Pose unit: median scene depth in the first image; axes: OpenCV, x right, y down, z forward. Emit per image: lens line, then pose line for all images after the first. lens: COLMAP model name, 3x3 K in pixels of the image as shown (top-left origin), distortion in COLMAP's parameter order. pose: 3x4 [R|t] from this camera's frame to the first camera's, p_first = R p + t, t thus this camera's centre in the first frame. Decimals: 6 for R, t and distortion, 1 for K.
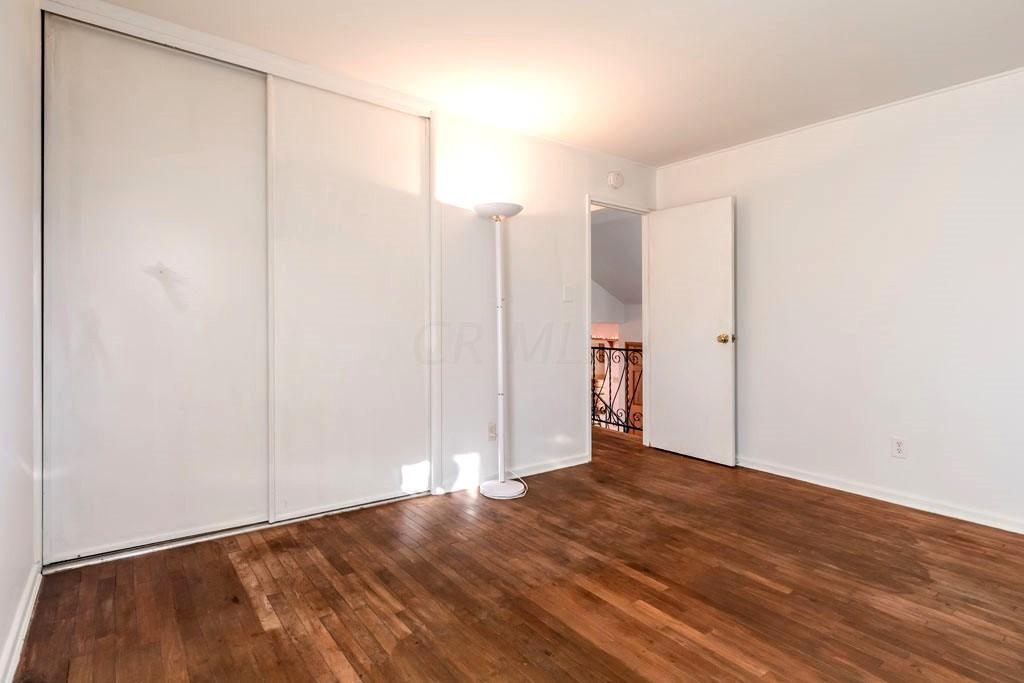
lens RADIAL K [[522.7, 0, 512.5], [0, 522.7, 336.2], [0, 0, 1]] dist [-0.003939, -0.000741]
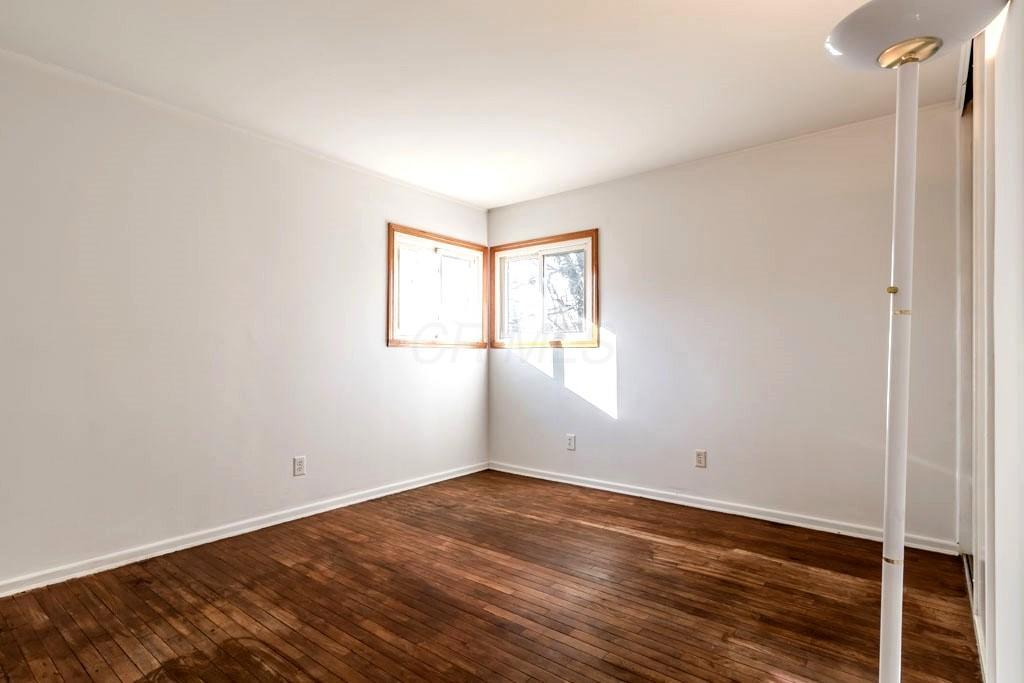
lens RADIAL K [[522.7, 0, 511.4], [0, 522.7, 345.7], [0, 0, 1]] dist [-0.003939, -0.000741]
pose [[-0.969924, -0.014680, -0.242964, 0.515968], [-0.016296, 0.999856, 0.004641, -0.049923], [0.242861, 0.008461, -0.970024, 2.064265]]
